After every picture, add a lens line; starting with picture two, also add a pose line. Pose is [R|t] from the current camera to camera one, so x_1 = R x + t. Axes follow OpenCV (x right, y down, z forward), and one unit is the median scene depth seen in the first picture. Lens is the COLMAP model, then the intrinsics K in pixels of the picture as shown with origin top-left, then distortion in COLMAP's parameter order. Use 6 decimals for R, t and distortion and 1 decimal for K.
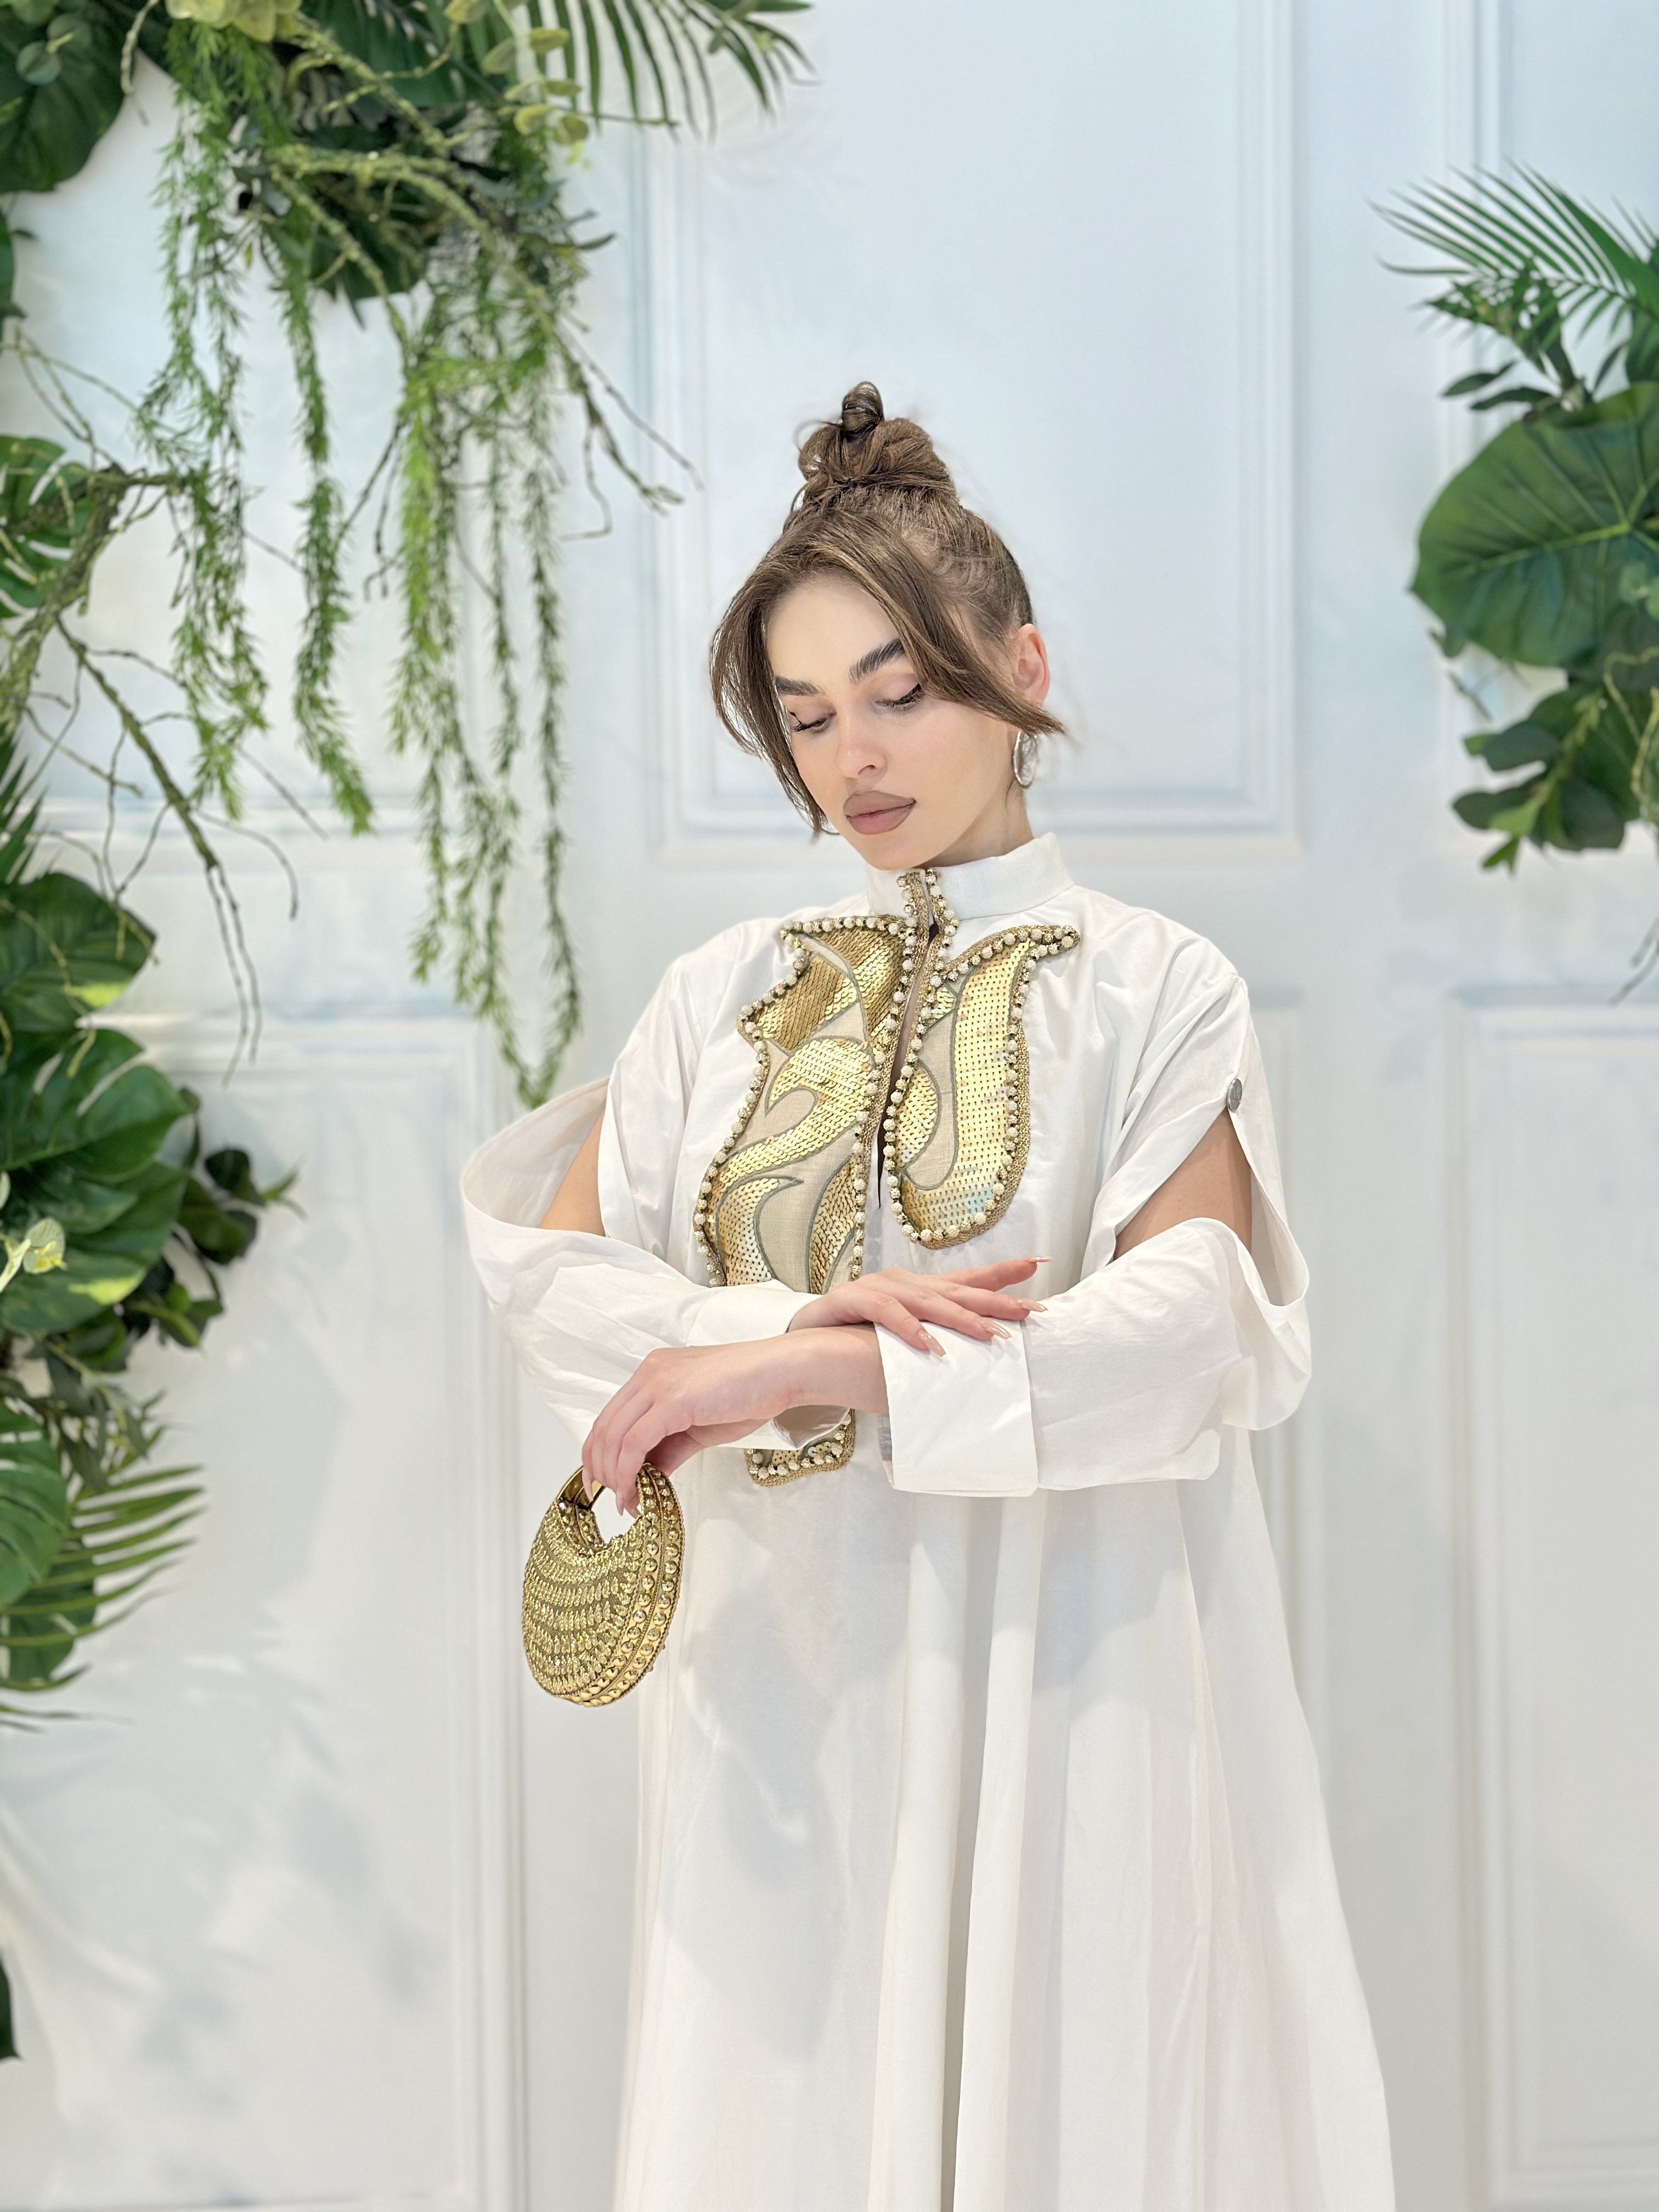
lens RADIAL K [[3107.0, 0, 818.3], [0, 3107.0, 1088.6], [0, 0, 1]] dist [0.079655, 0.000000]
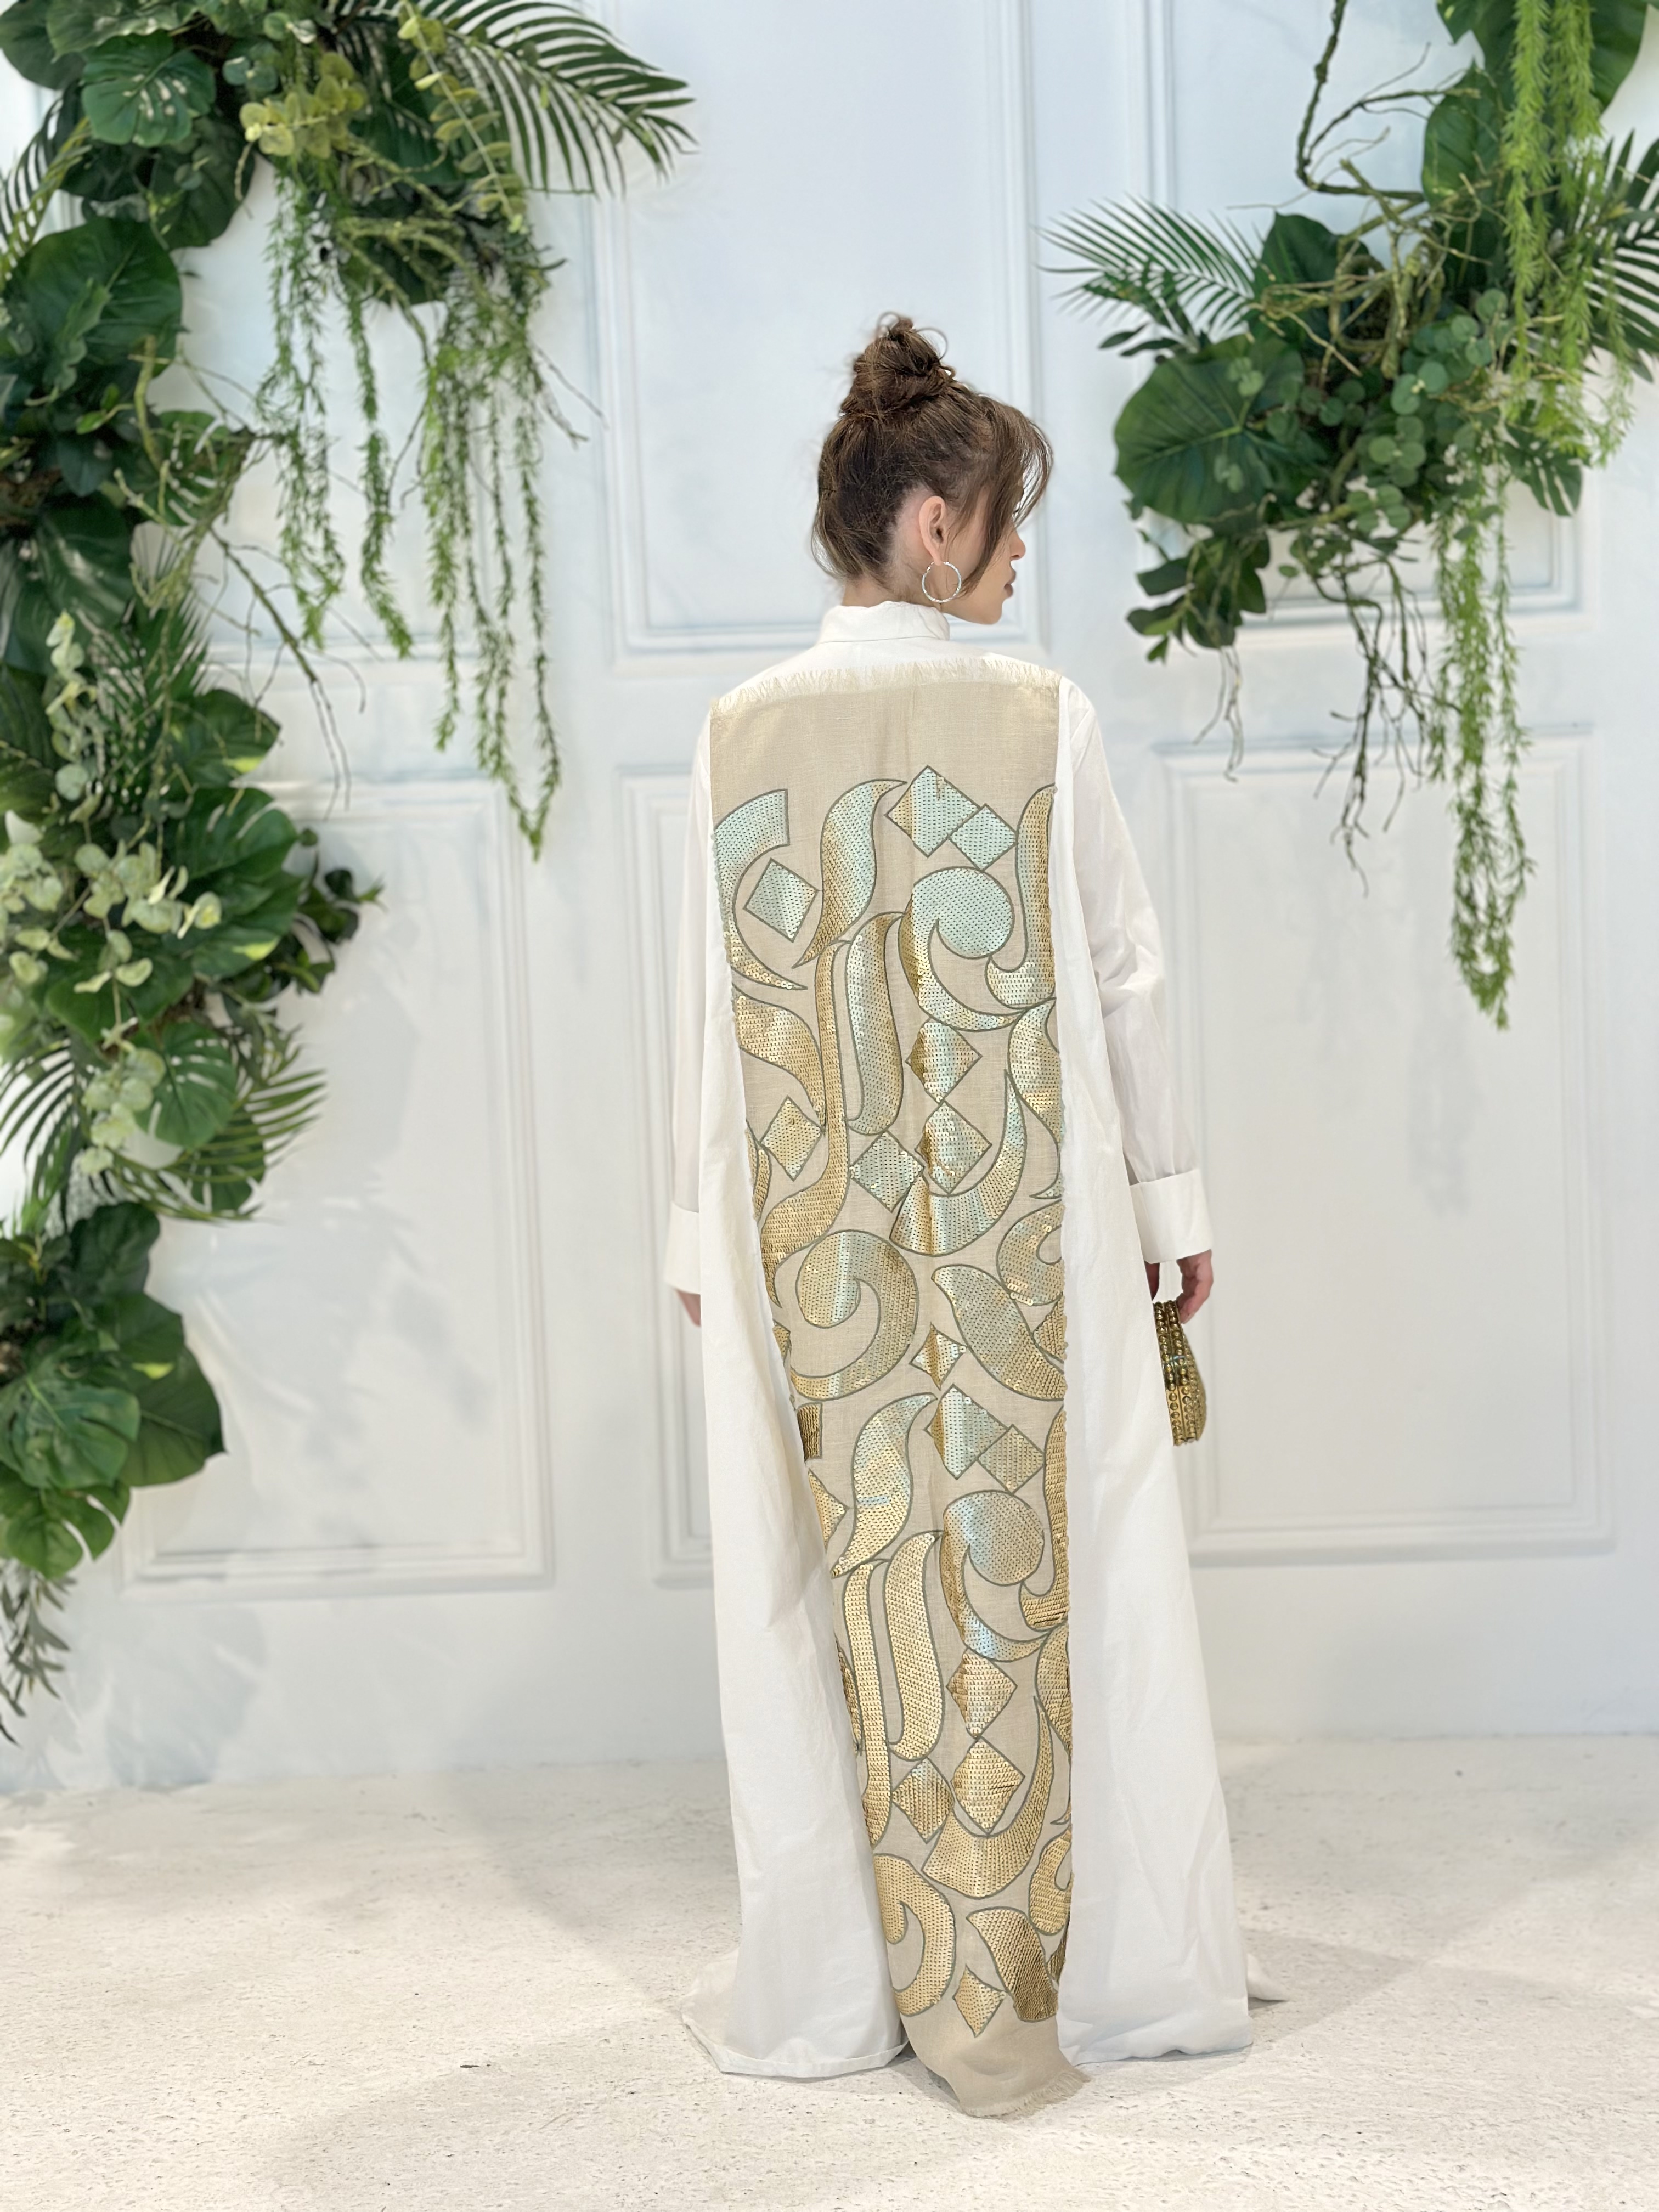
lens RADIAL K [[3107.0, 0, 812.2], [0, 3107.0, 1081.1], [0, 0, 1]] dist [0.079655, 0.000000]
pose [[0.995162, -0.016598, -0.096837, 0.203365], [0.020857, 0.998852, 0.043135, 0.067072], [0.096010, -0.044946, 0.994365, -0.546109]]
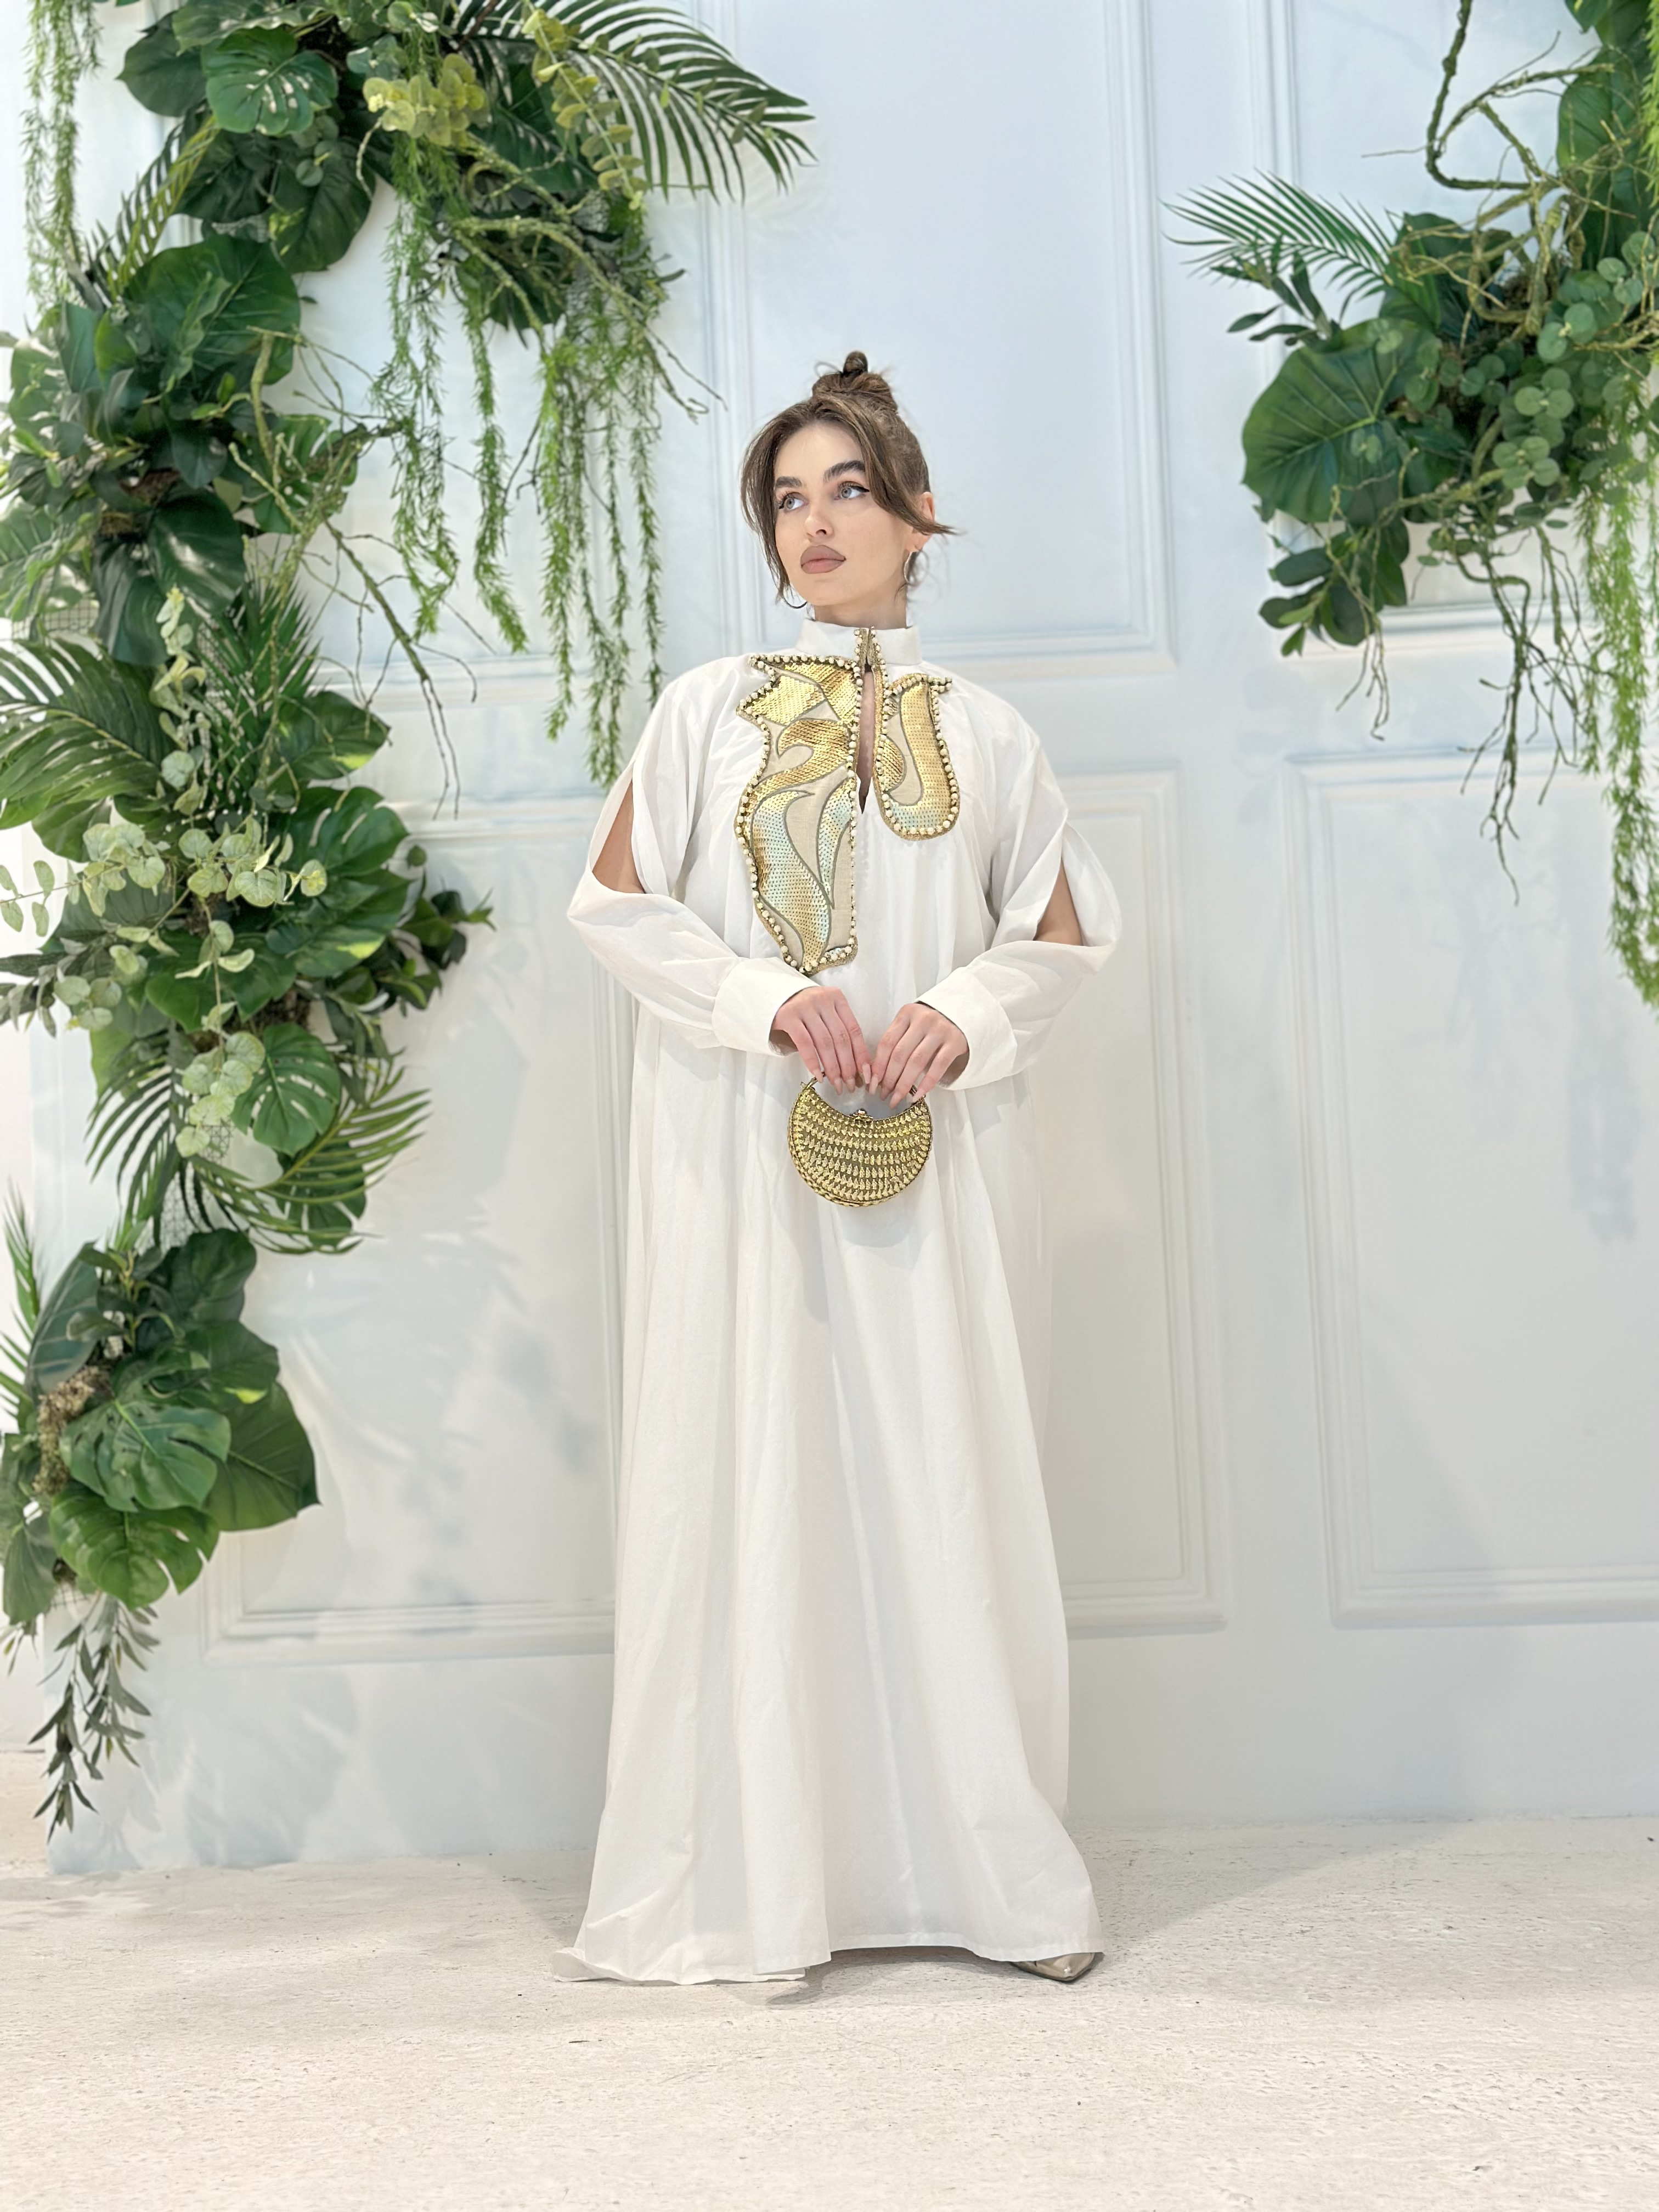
lens RADIAL K [[3107.0, 0, 778.2], [0, 3107.0, 1133.2], [0, 0, 1]] dist [0.079655, 0.000000]
pose [[0.990942, -0.033381, -0.130075, 0.169130], [0.021924, 0.995832, -0.088536, 0.288966], [0.132488, 0.084882, 0.987543, -0.471783]]
